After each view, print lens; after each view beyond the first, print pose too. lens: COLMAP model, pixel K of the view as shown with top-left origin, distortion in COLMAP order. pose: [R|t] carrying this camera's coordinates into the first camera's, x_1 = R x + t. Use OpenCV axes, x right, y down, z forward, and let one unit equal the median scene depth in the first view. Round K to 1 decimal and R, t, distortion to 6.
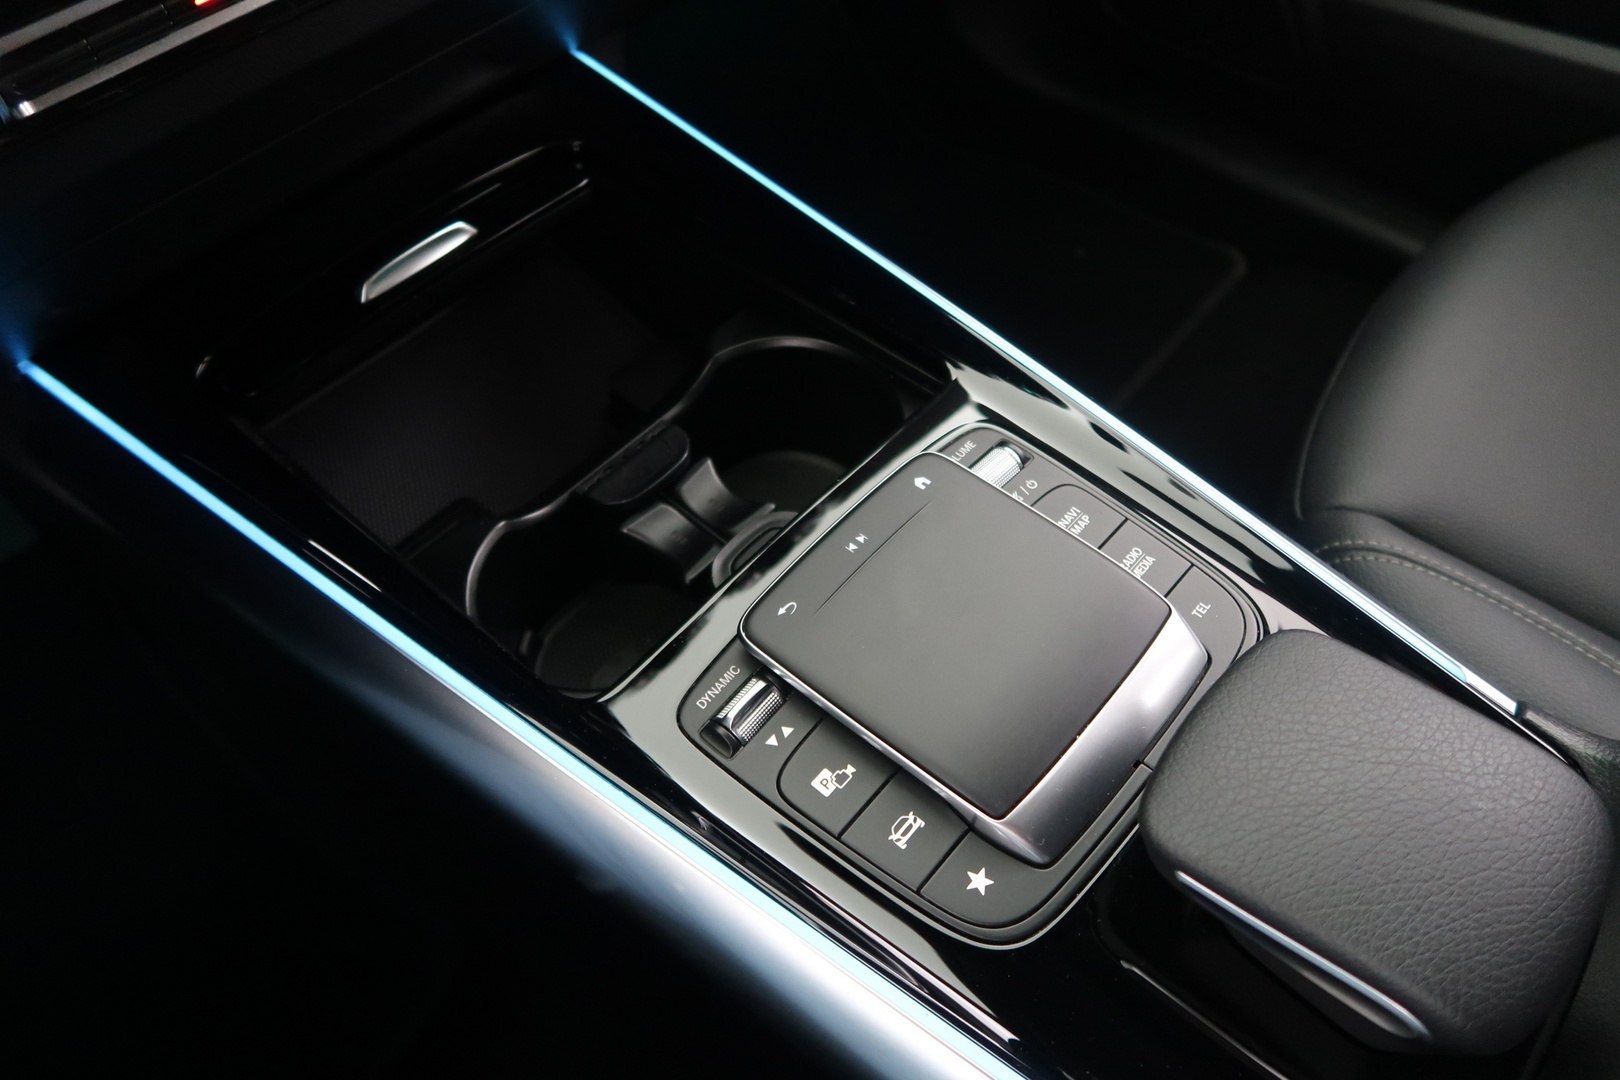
lens RADIAL K [[1117.4, 0, 811.1], [0, 1117.4, 534.2], [0, 0, 1]] dist [-0.004511, 0.022719]
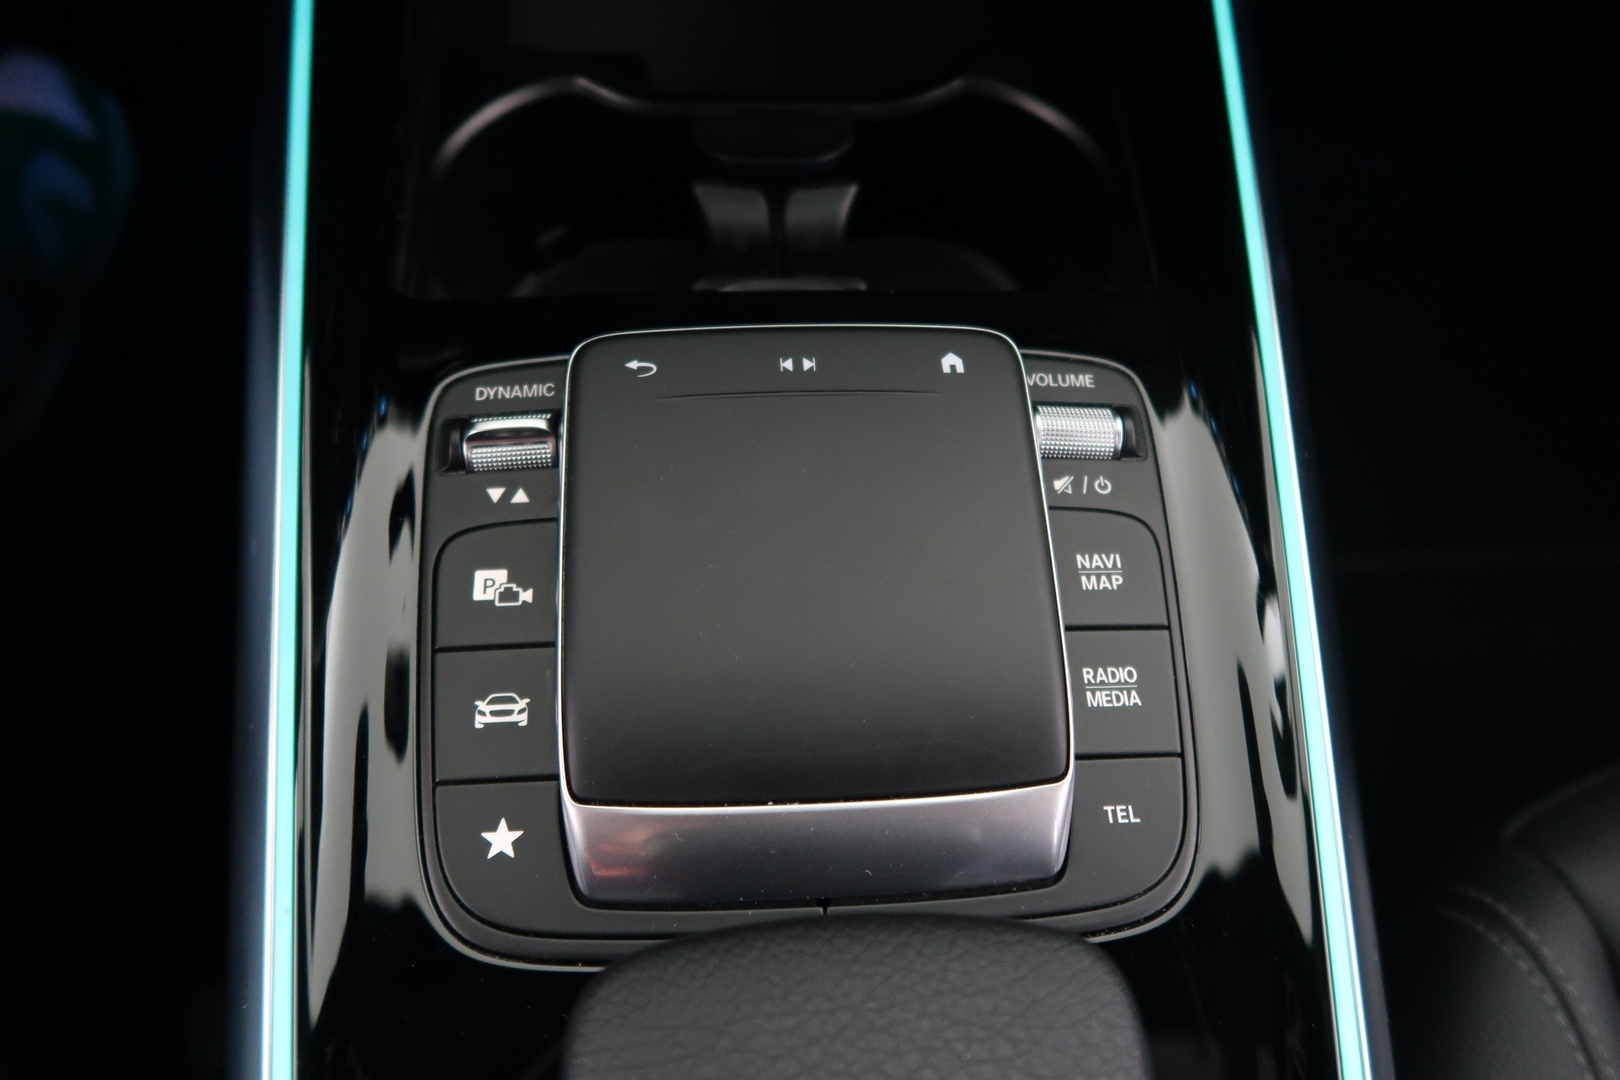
lens RADIAL K [[1117.4, 0, 805.2], [0, 1117.4, 541.4], [0, 0, 1]] dist [-0.004511, 0.022719]
pose [[0.704416, 0.674073, -0.222316, 0.278777], [-0.617285, 0.736398, 0.276907, -0.107471], [0.350369, -0.057825, 0.934825, 0.408045]]
